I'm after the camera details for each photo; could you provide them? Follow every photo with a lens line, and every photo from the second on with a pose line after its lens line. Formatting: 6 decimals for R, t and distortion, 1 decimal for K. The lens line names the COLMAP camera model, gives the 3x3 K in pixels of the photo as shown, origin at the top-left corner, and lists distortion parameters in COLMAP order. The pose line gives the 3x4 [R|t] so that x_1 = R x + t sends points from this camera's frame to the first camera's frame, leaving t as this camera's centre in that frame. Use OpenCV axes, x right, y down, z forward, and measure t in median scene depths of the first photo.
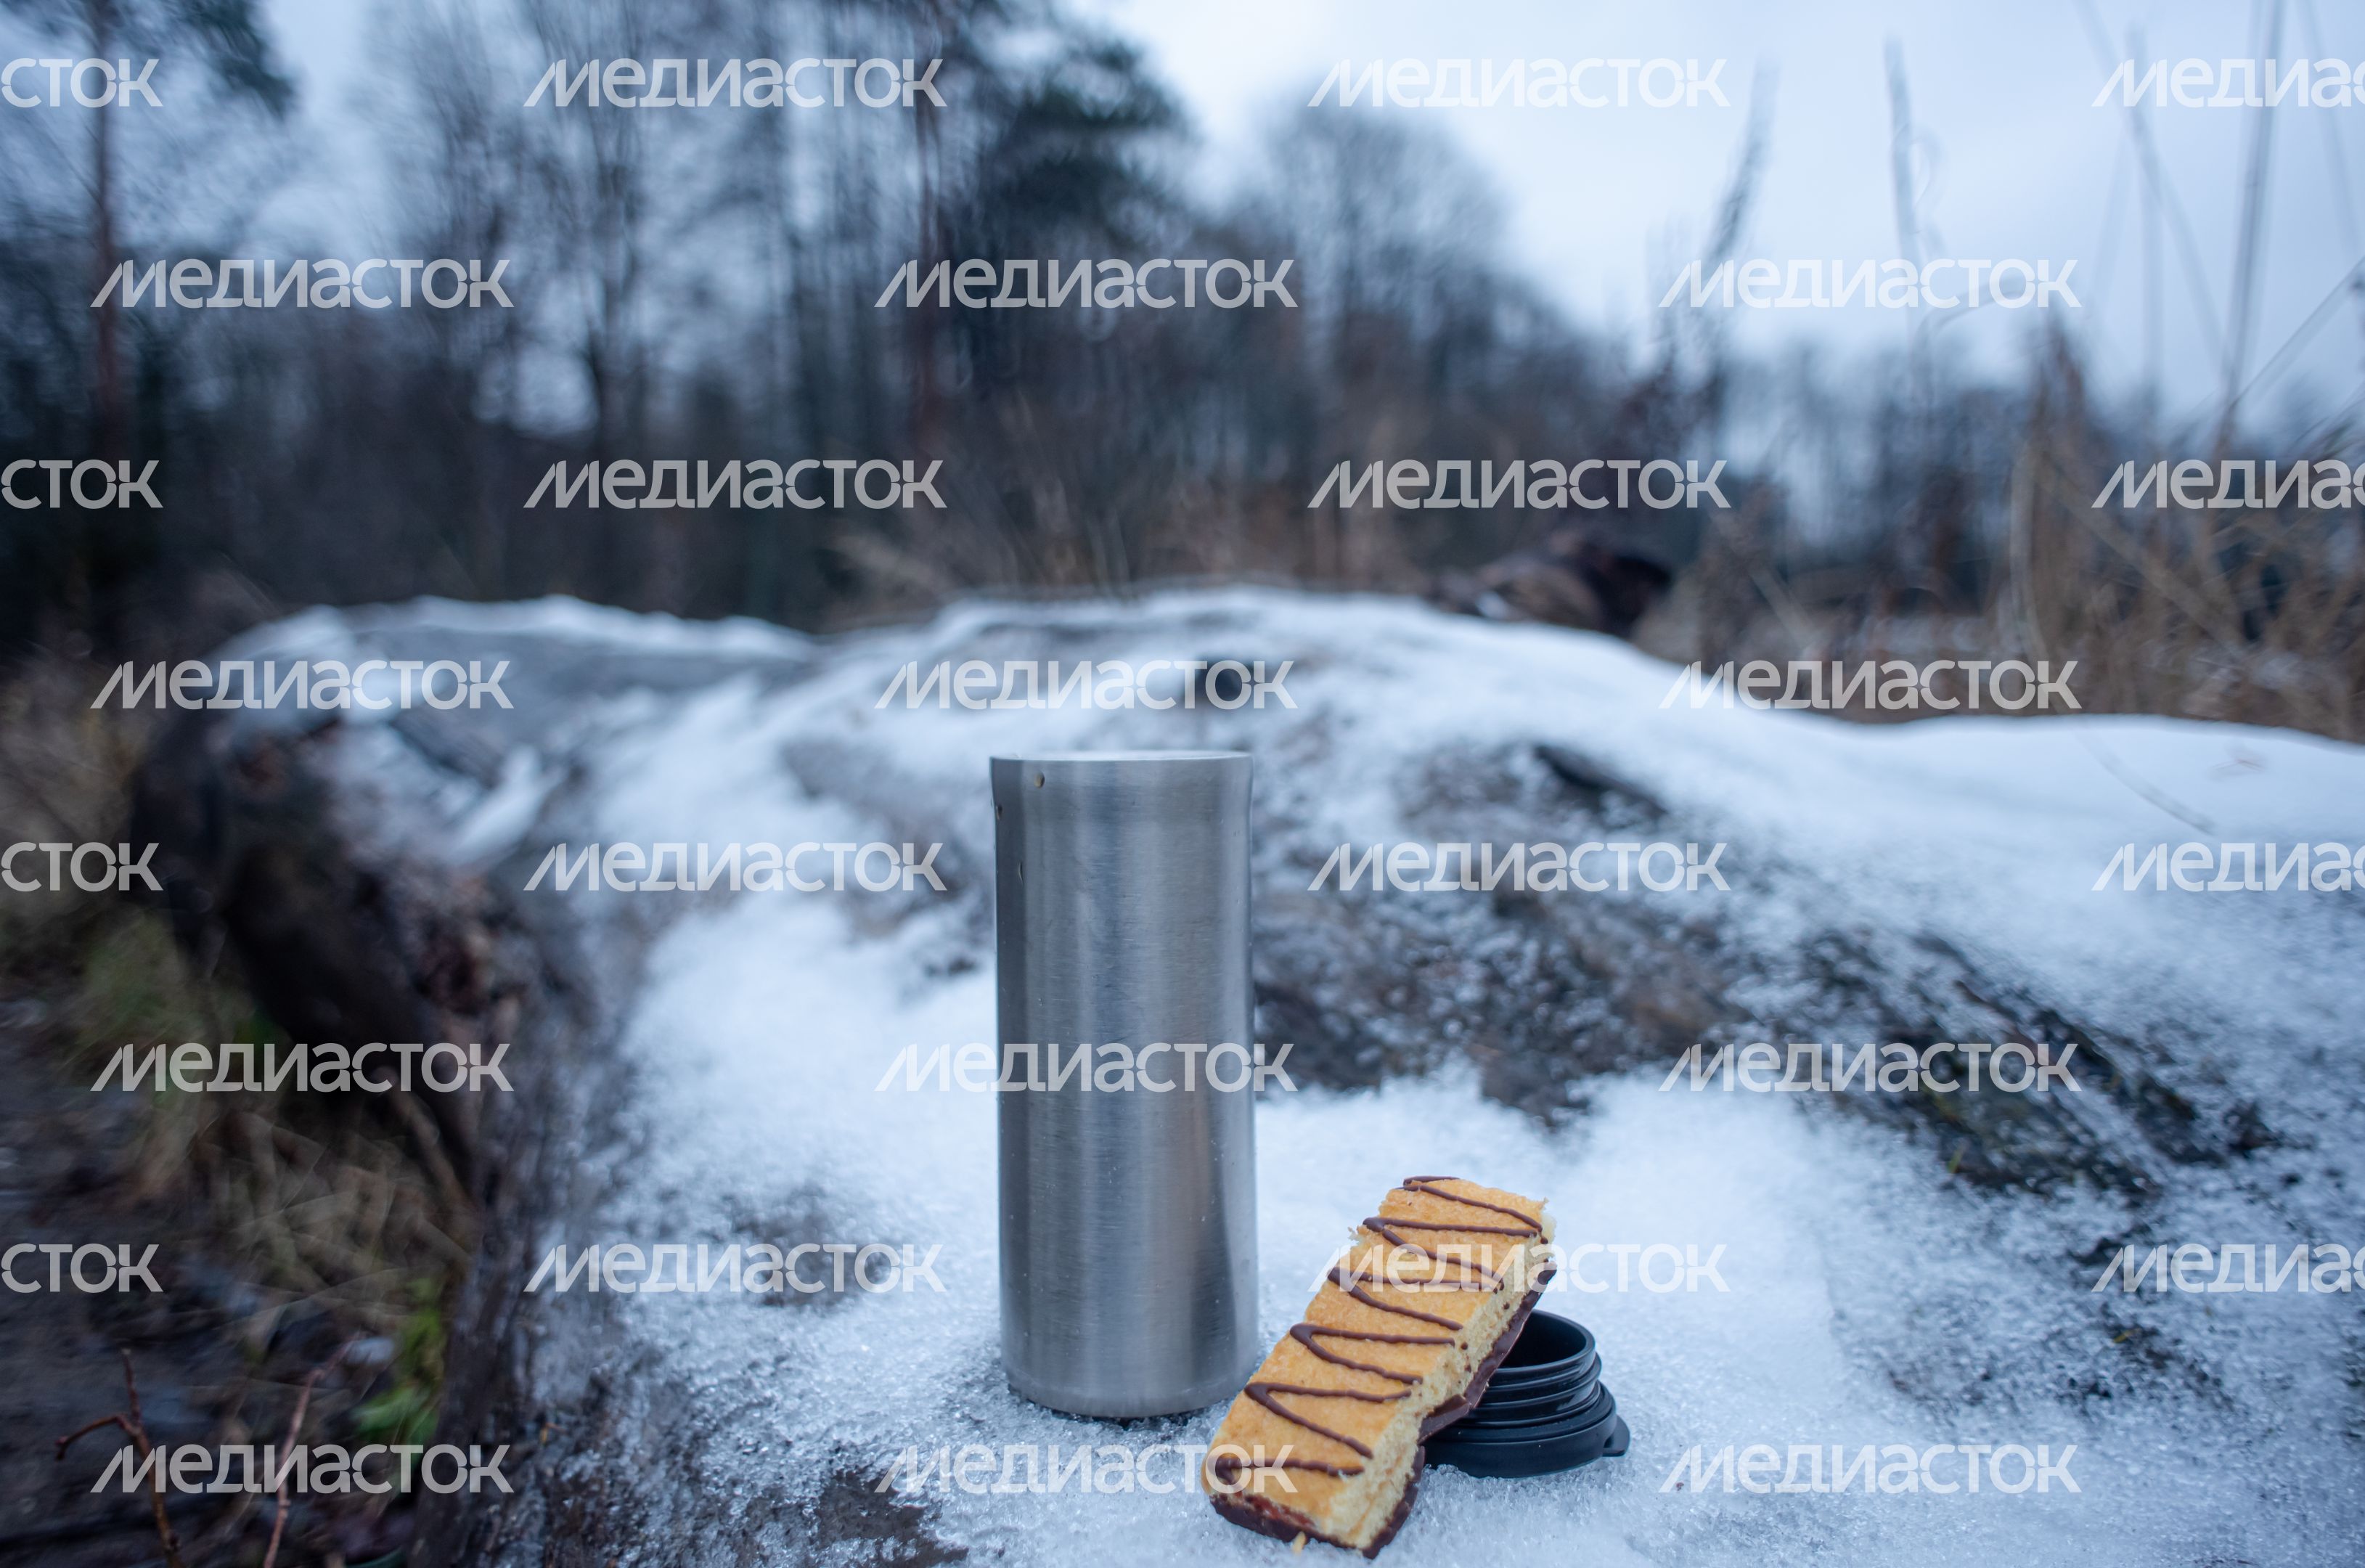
lens RADIAL K [[1770.1, 0, 1182.5], [0, 1770.1, 784.0], [0, 0, 1]] dist [-0.088256, 0.073140]
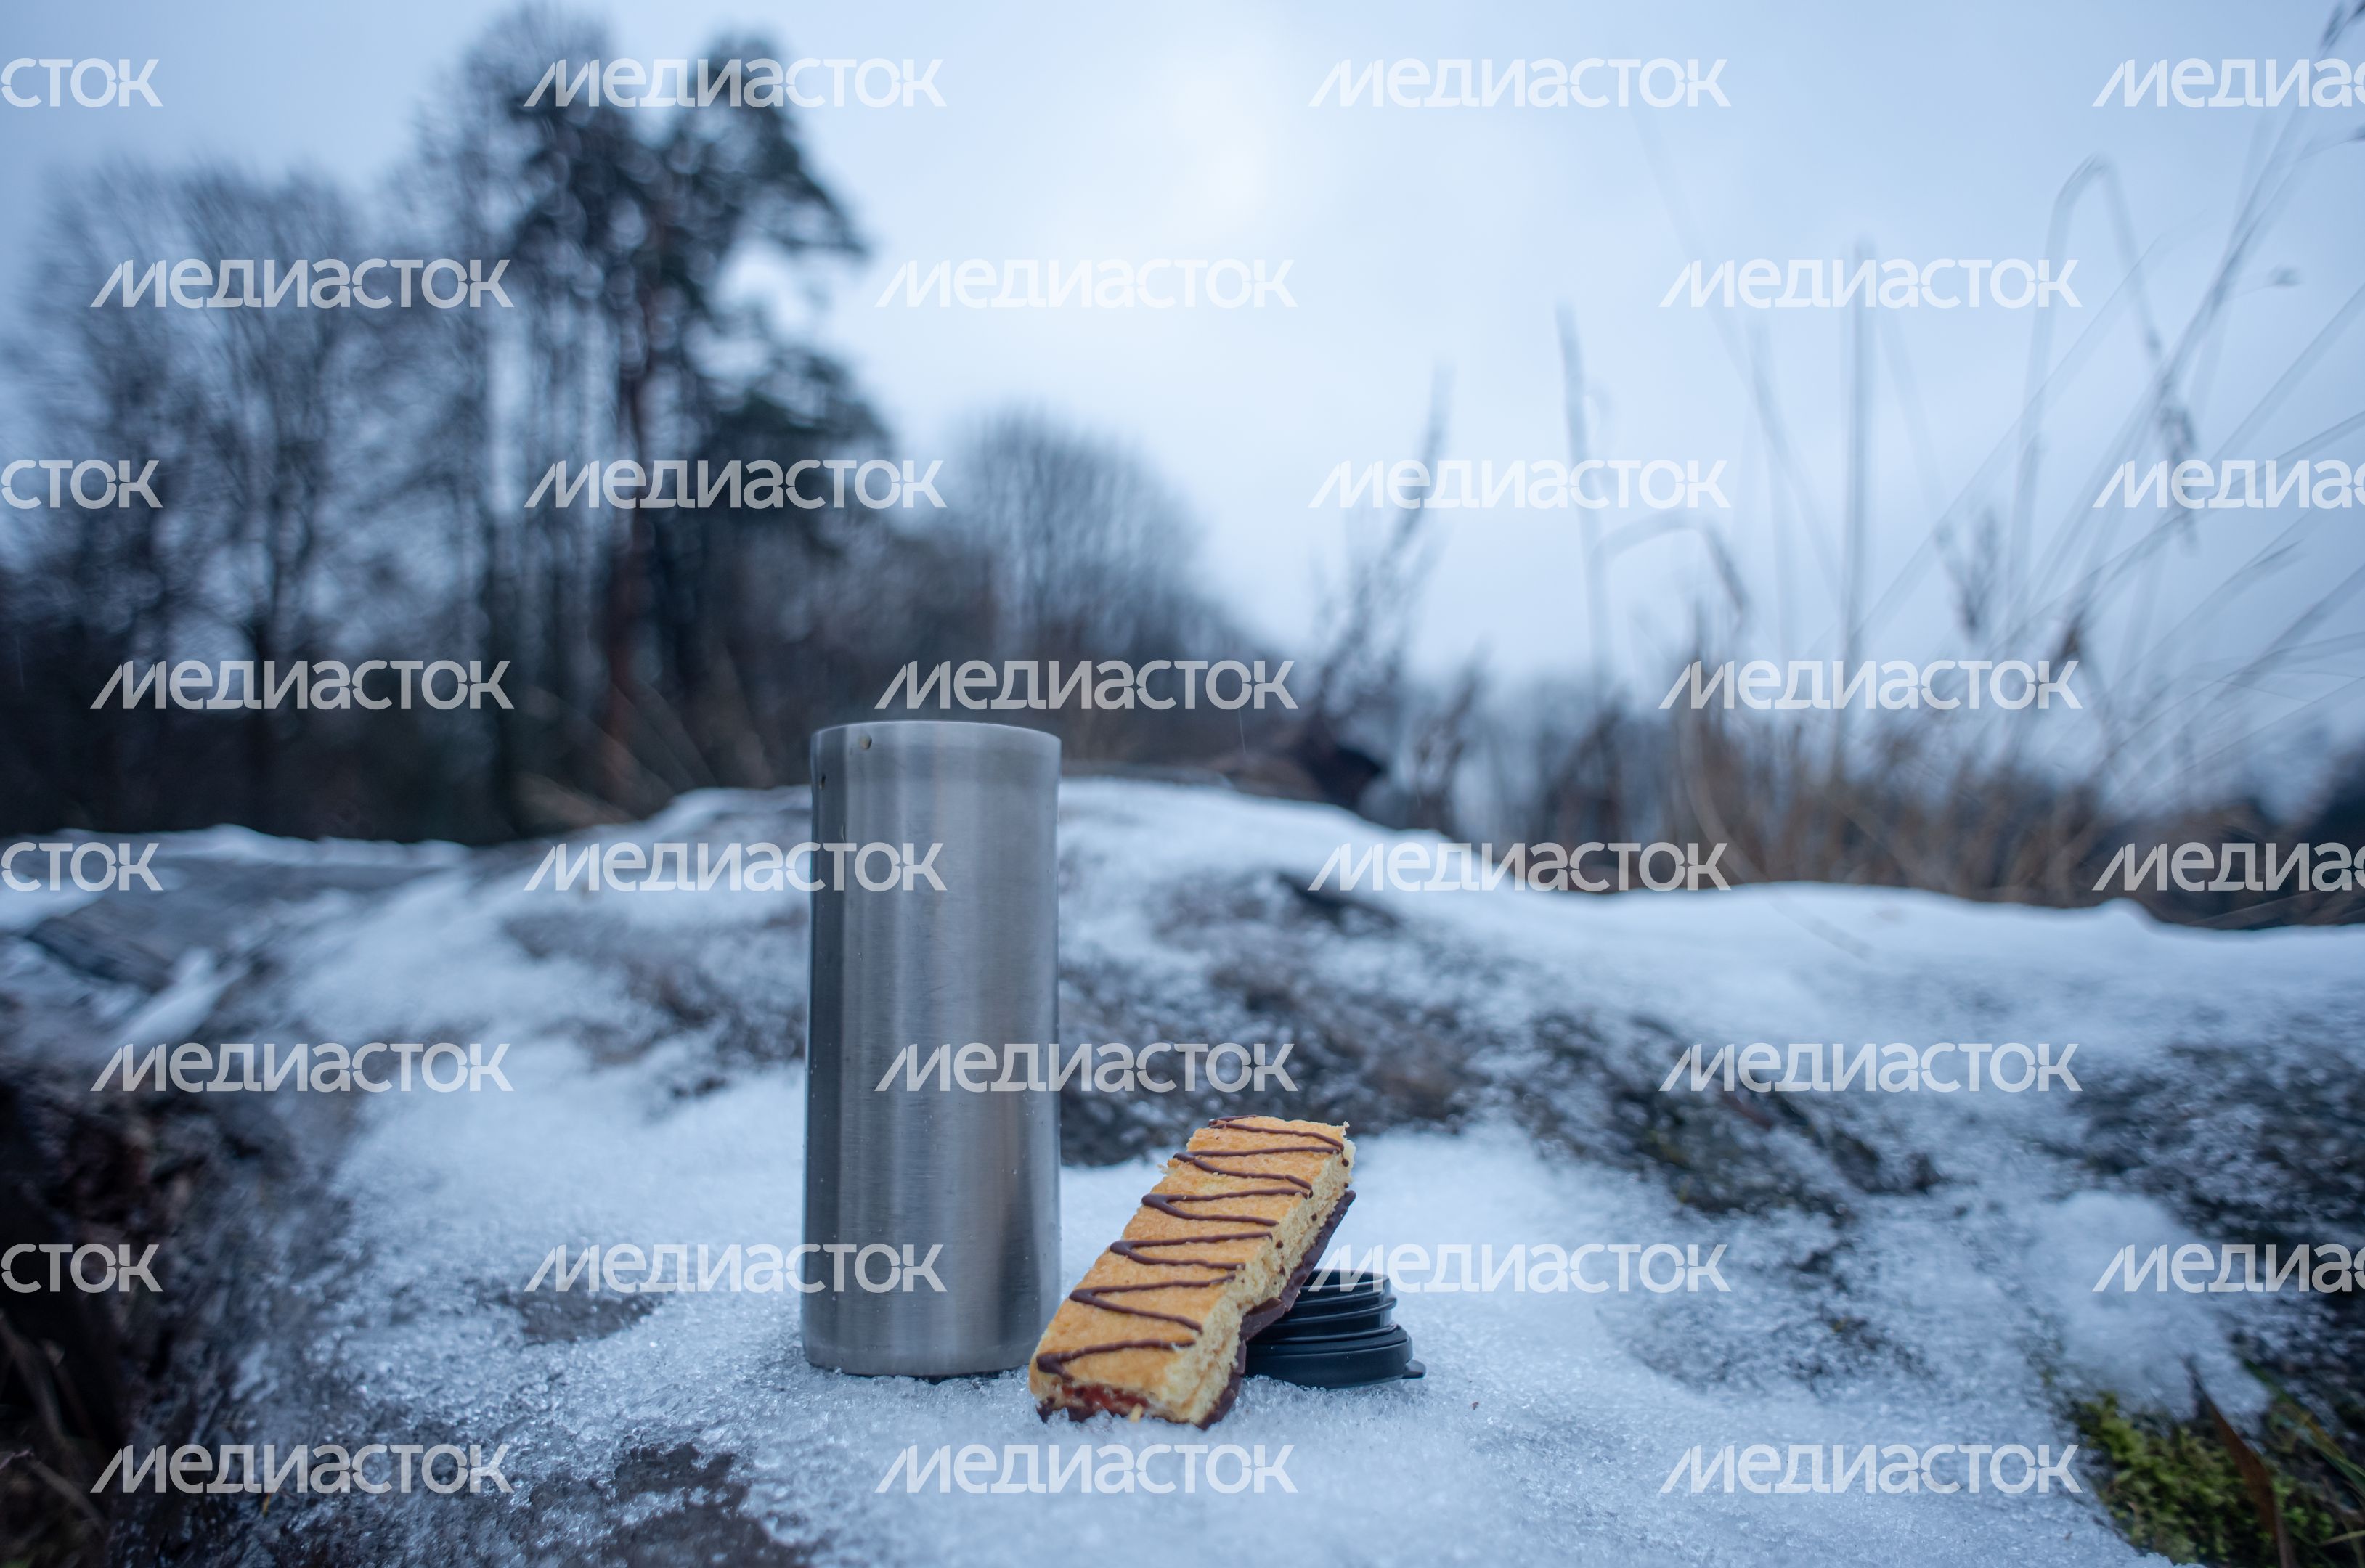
lens RADIAL K [[1762.6, 0, 1224.0], [0, 1762.6, 782.8], [0, 0, 1]] dist [-0.094200, 0.076855]
pose [[0.980113, 0.027796, 0.196485, -0.050914], [0.006999, 0.984683, -0.174211, 0.136403], [-0.198318, 0.172122, 0.964906, -0.032566]]
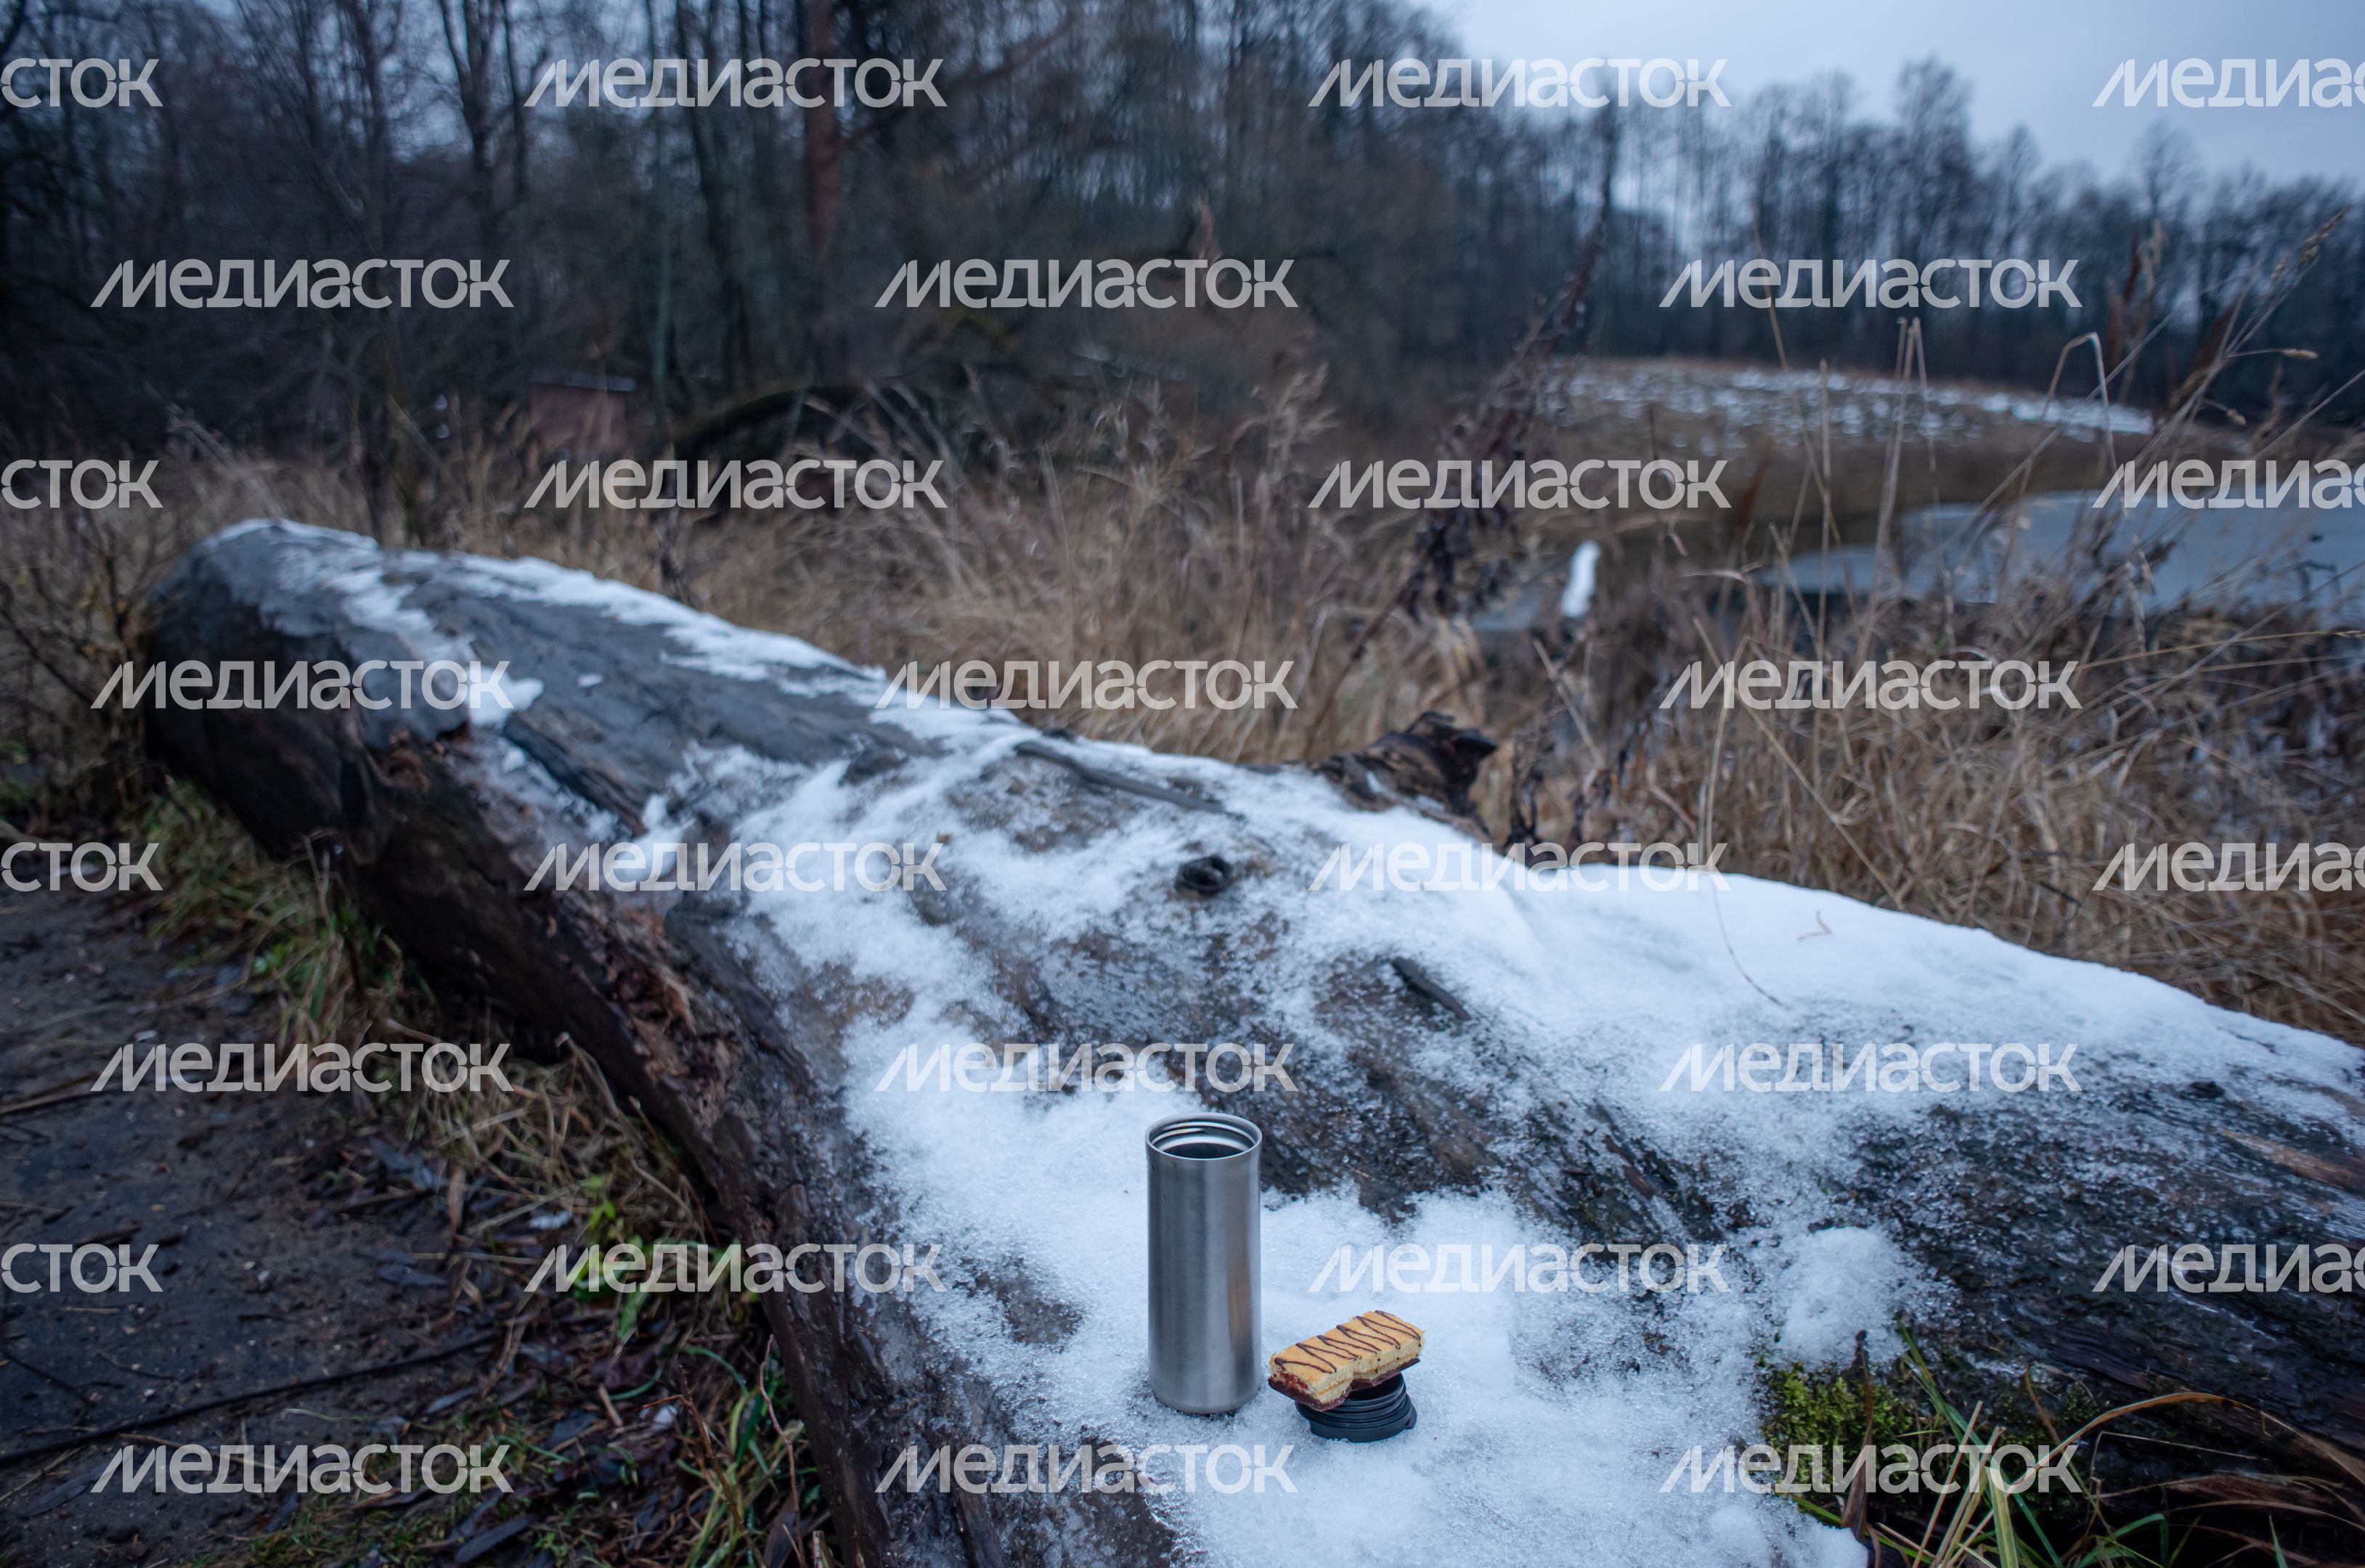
lens RADIAL K [[1762.6, 0, 1224.0], [0, 1762.6, 782.8], [0, 0, 1]] dist [-0.094200, 0.076855]
pose [[0.996257, -0.009688, 0.085891, -0.140520], [-0.004818, 0.985929, 0.167098, -0.596716], [-0.086301, -0.166886, 0.982192, -0.804044]]
